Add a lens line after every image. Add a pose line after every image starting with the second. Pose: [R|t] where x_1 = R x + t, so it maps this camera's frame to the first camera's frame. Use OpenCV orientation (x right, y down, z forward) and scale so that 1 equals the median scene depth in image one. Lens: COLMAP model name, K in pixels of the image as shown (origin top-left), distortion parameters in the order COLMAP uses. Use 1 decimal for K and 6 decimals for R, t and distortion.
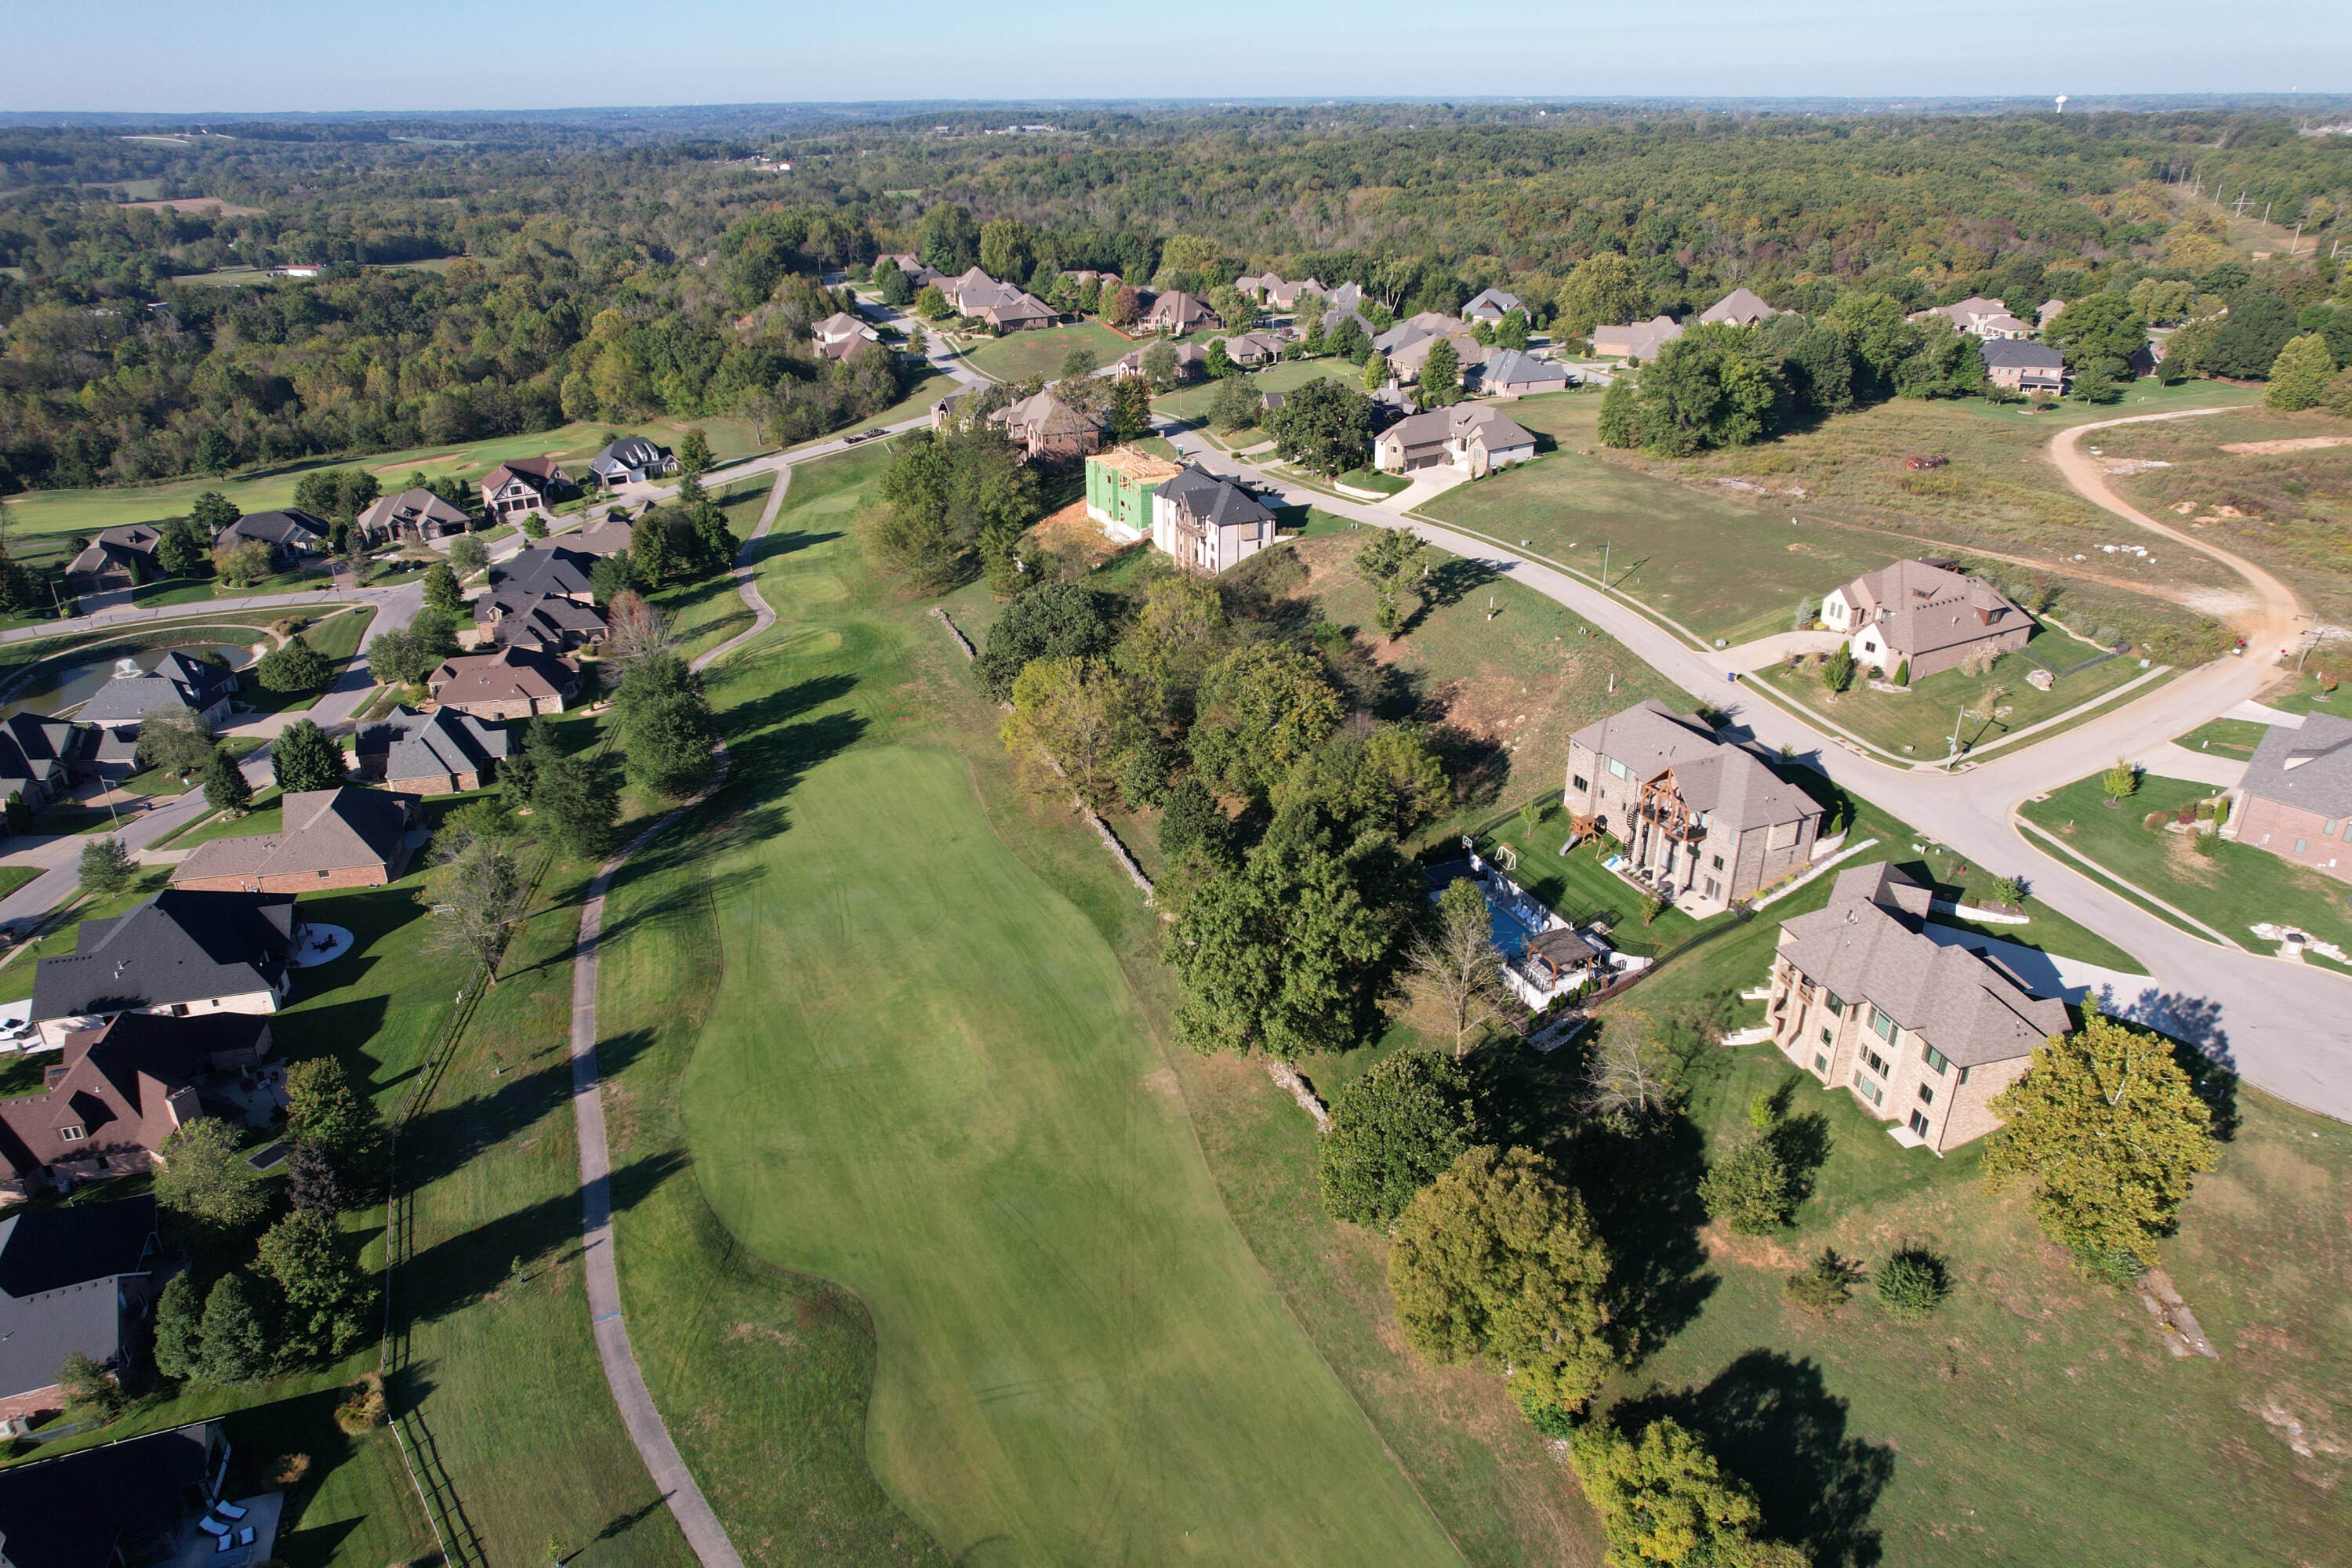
lens RADIAL K [[1505.0, 0, 1179.2], [0, 1505.0, 798.2], [0, 0, 1]] dist [-0.070151, 0.062395]
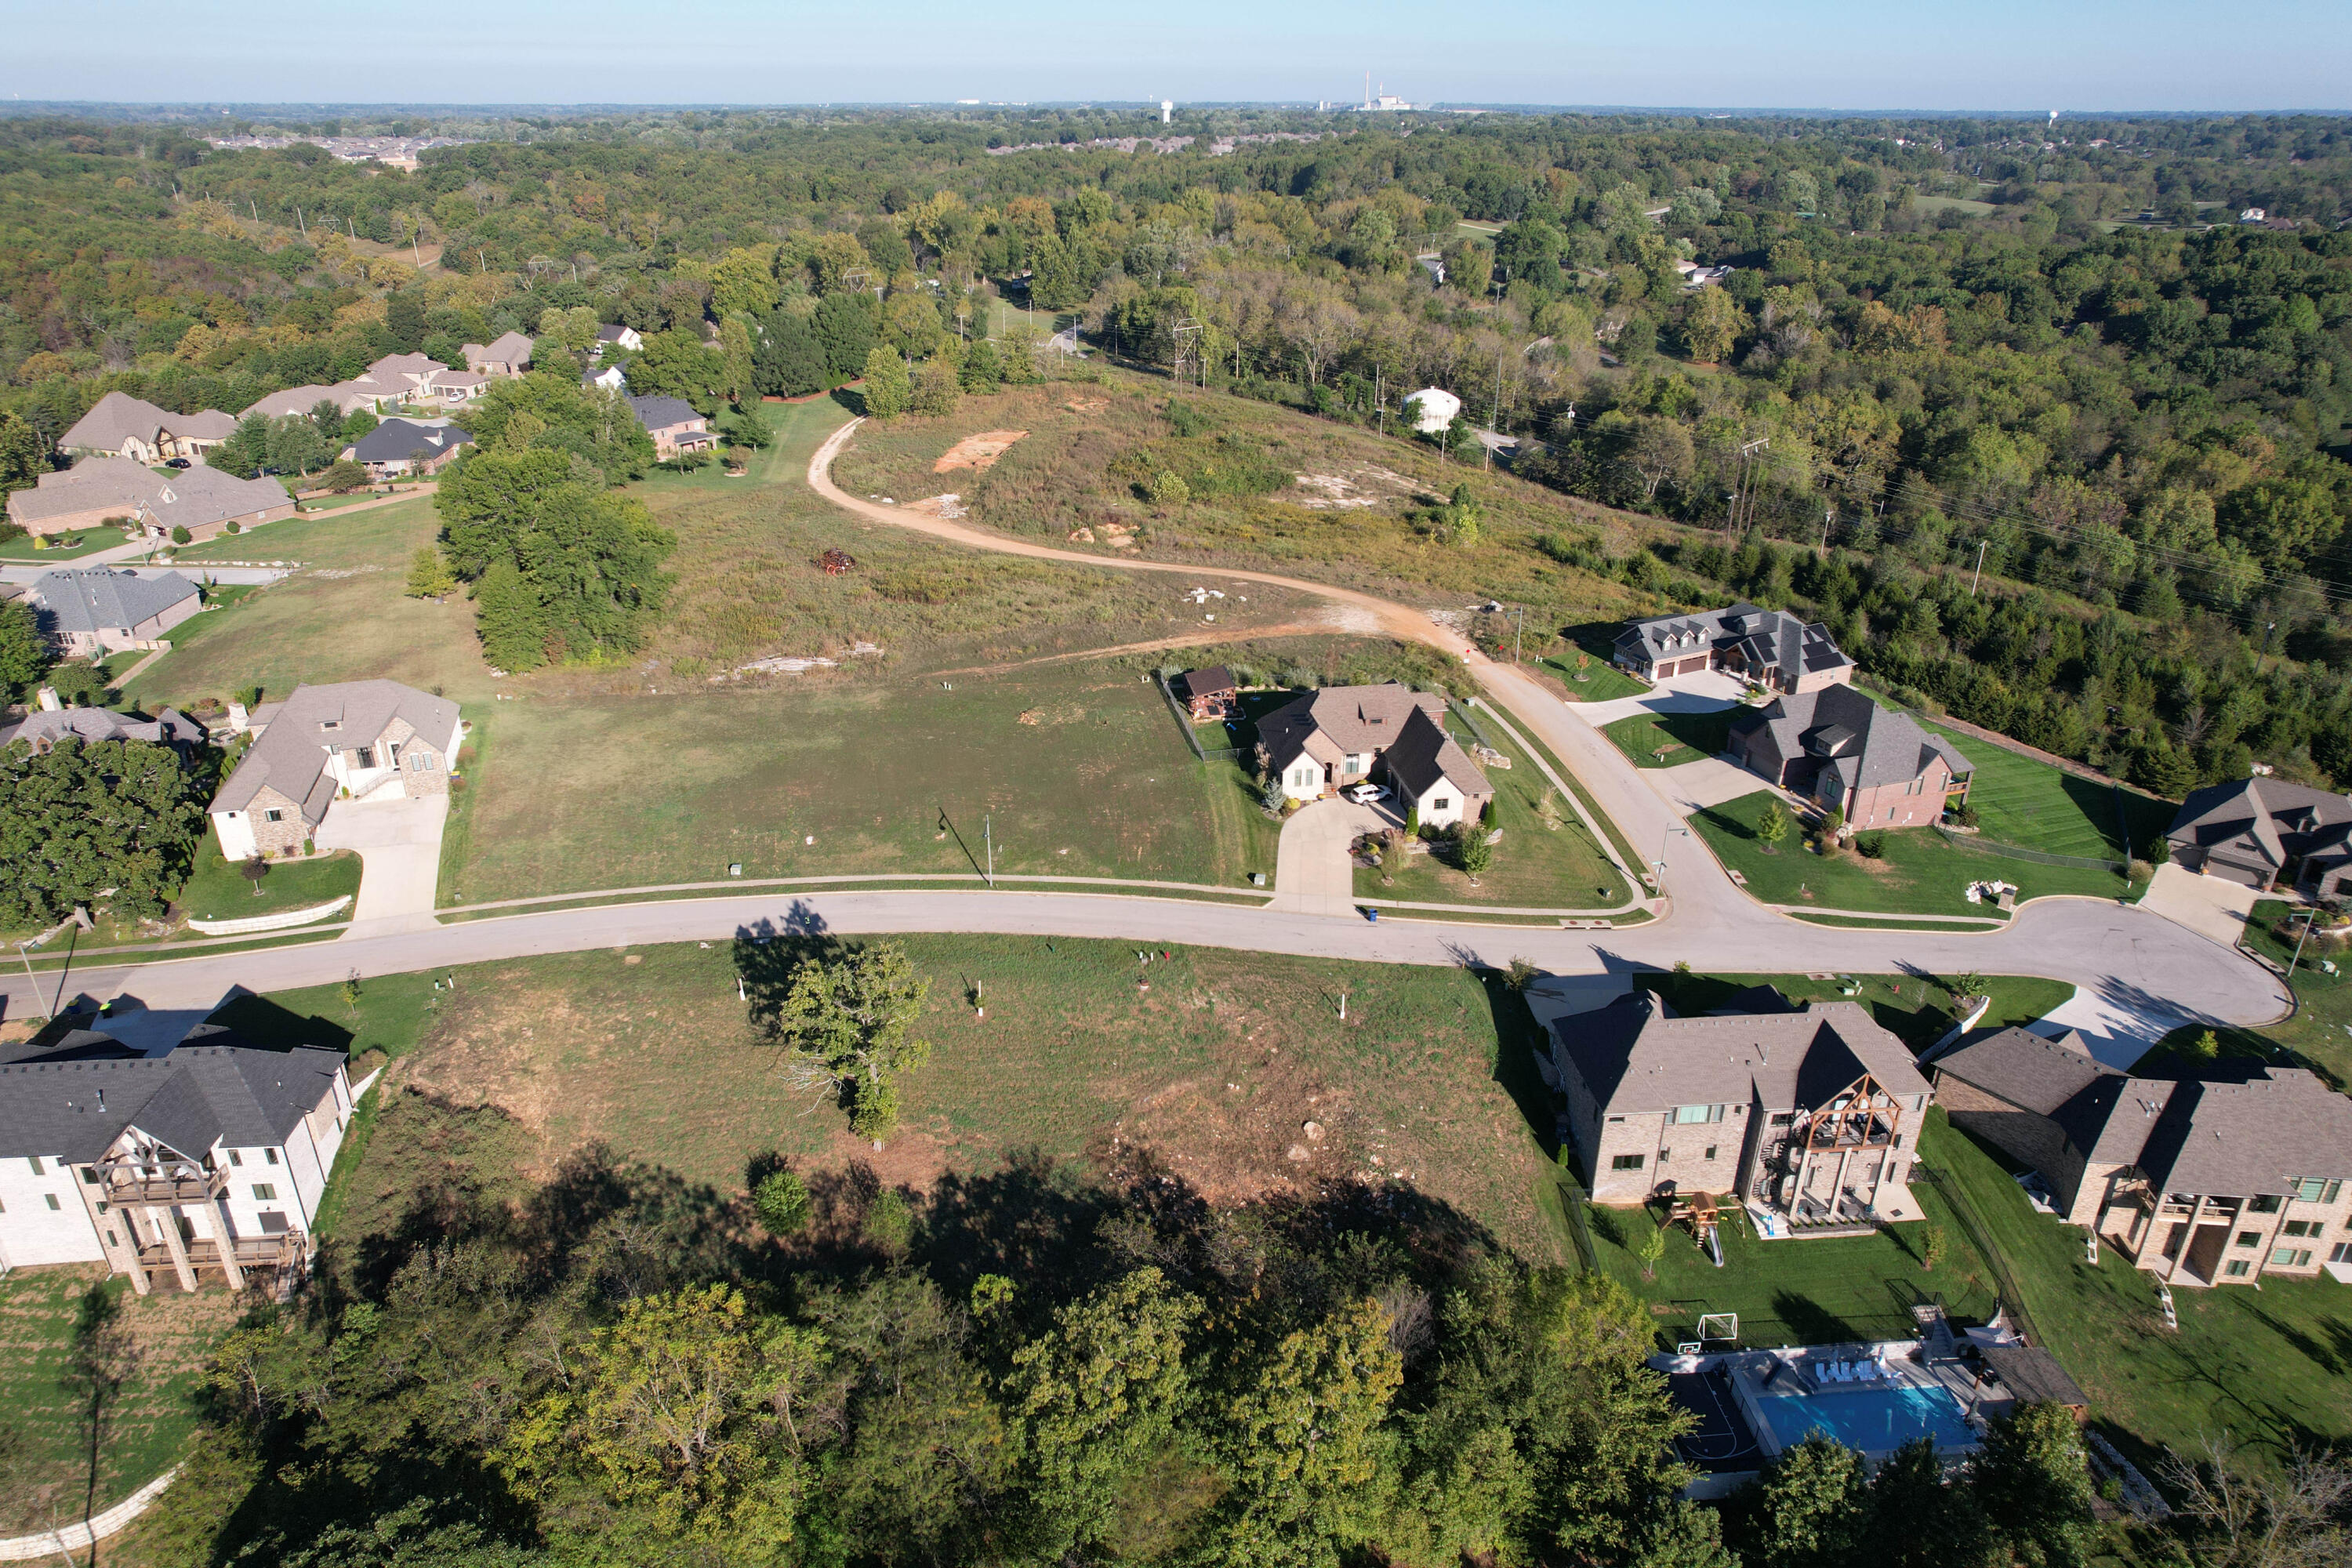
lens RADIAL K [[1505.0, 0, 1172.0], [0, 1505.0, 777.8], [0, 0, 1]] dist [-0.070151, 0.062395]
pose [[0.338692, -0.382947, 0.859441, -0.190581], [0.395829, 0.886656, 0.239083, -0.246147], [-0.853585, 0.259217, 0.451885, 0.500117]]
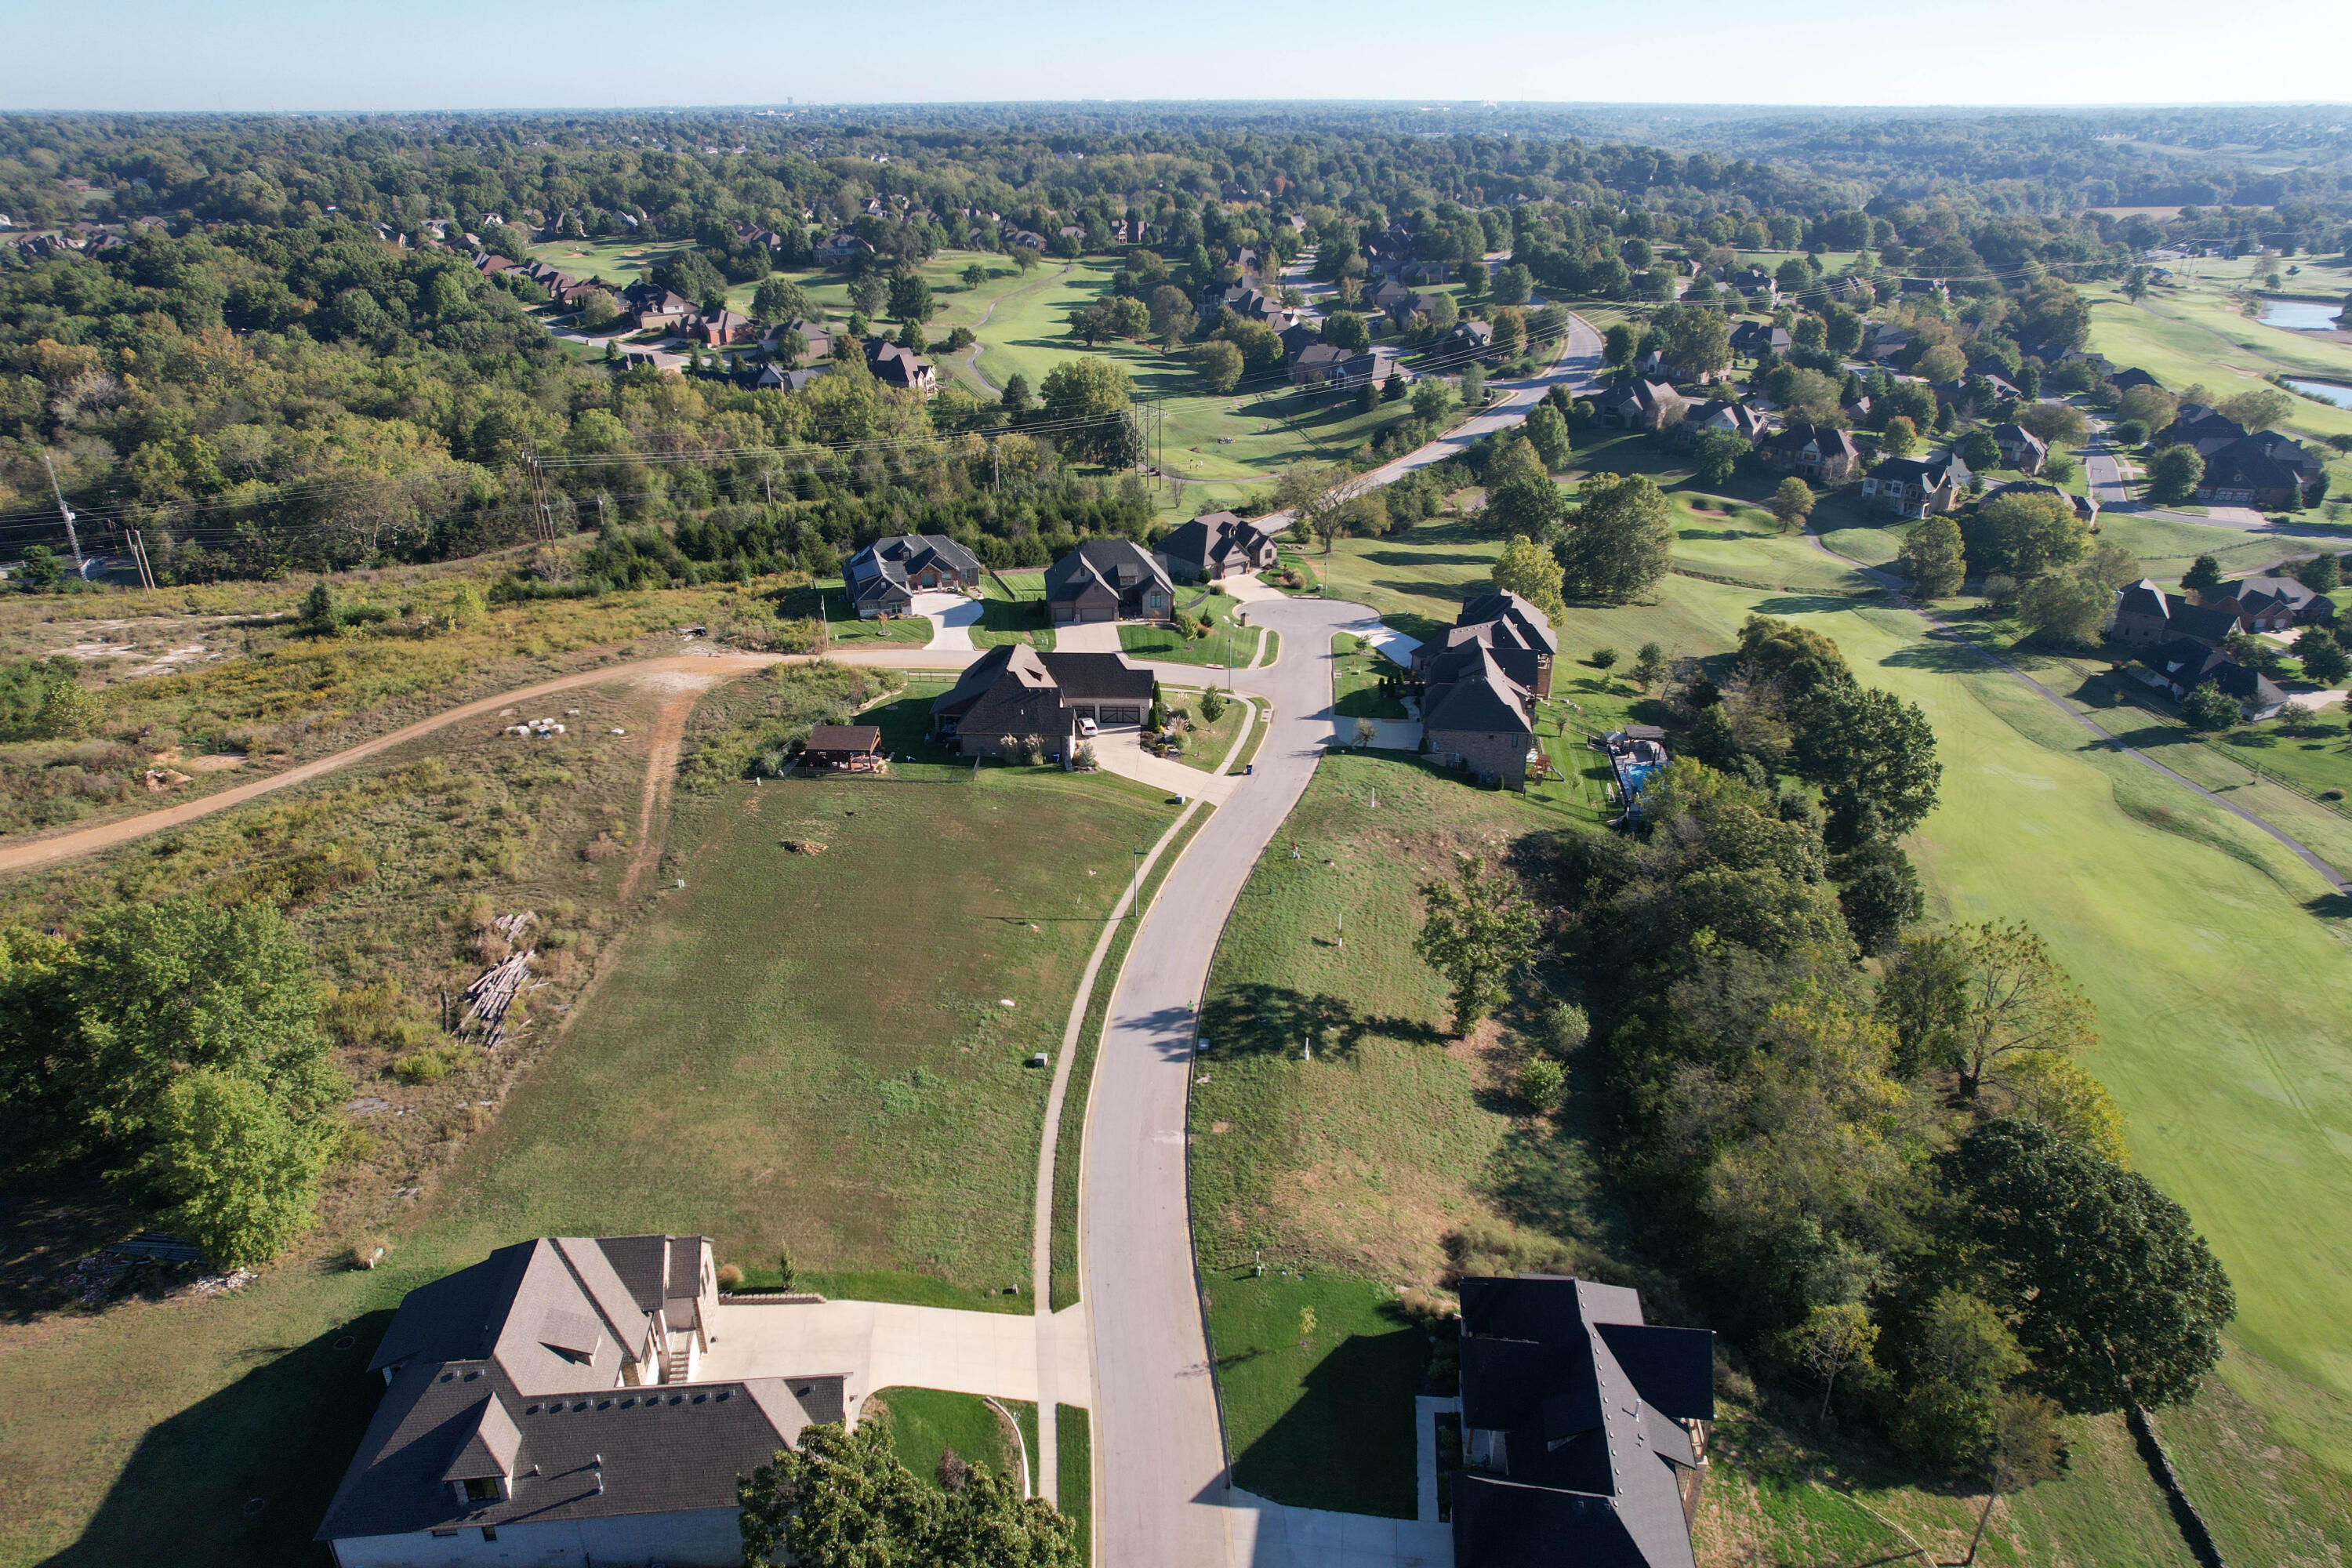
lens RADIAL K [[1505.0, 0, 1178.9], [0, 1505.0, 785.5], [0, 0, 1]] dist [-0.070151, 0.062395]
pose [[-0.855213, -0.214424, 0.471840, -0.025930], [0.220317, 0.673641, 0.705457, -0.512531], [-0.469118, 0.707270, -0.528865, 1.043785]]
